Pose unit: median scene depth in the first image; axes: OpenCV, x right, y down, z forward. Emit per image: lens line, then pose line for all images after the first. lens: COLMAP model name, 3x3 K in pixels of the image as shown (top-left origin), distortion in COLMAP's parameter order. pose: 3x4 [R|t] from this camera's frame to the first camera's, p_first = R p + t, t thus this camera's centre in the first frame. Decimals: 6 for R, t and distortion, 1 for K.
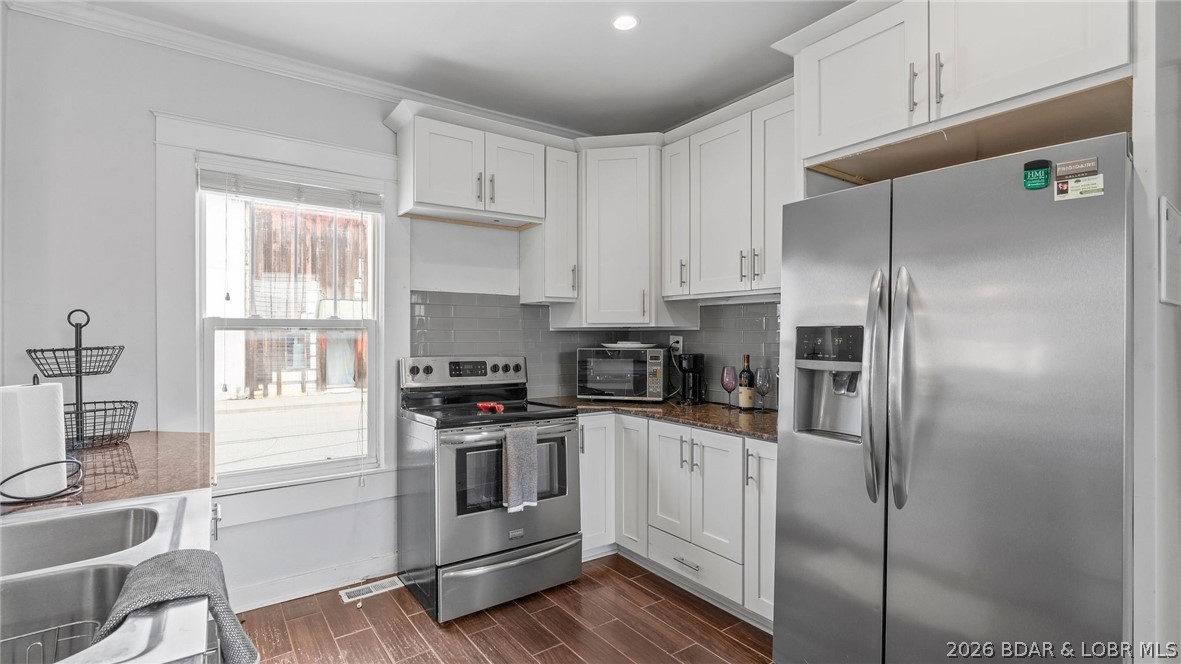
lens RADIAL K [[529.6, 0, 591.4], [0, 529.6, 335.3], [0, 0, 1]] dist [-0.007502, 0.000942]
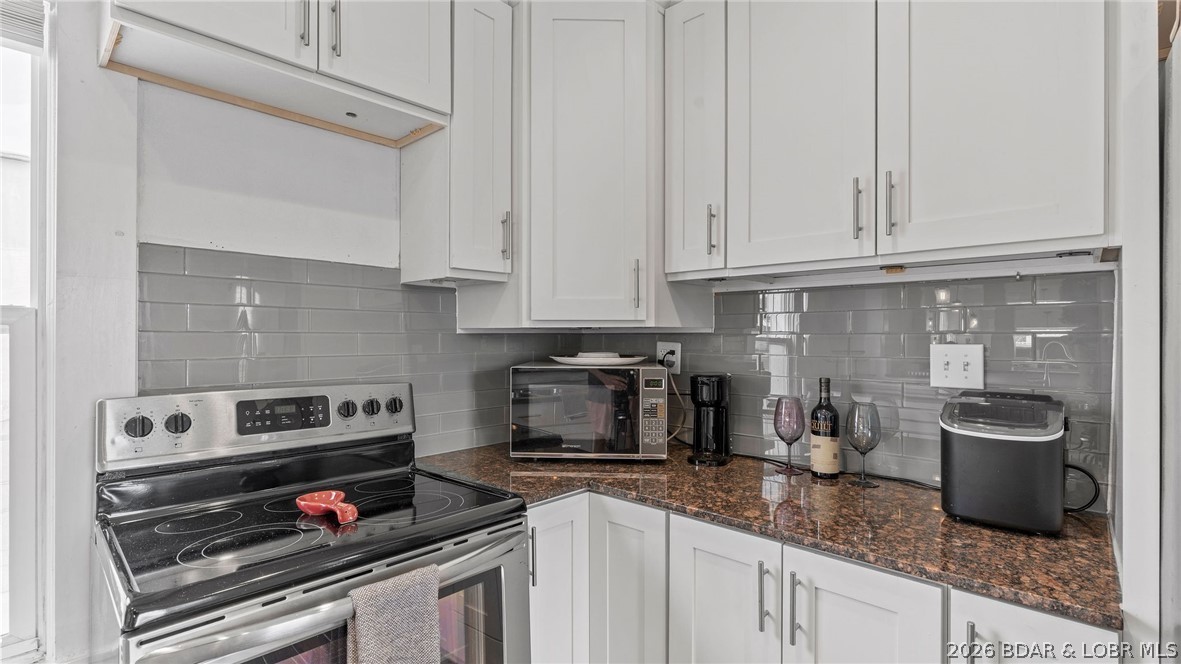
lens RADIAL K [[529.6, 0, 591.4], [0, 529.6, 335.3], [0, 0, 1]] dist [-0.007502, 0.000942]
pose [[0.980072, 0.001145, 0.198641, -0.055703], [-0.000761, 0.999998, -0.002012, -0.006412], [-0.198643, 0.001820, 0.980070, 0.466916]]
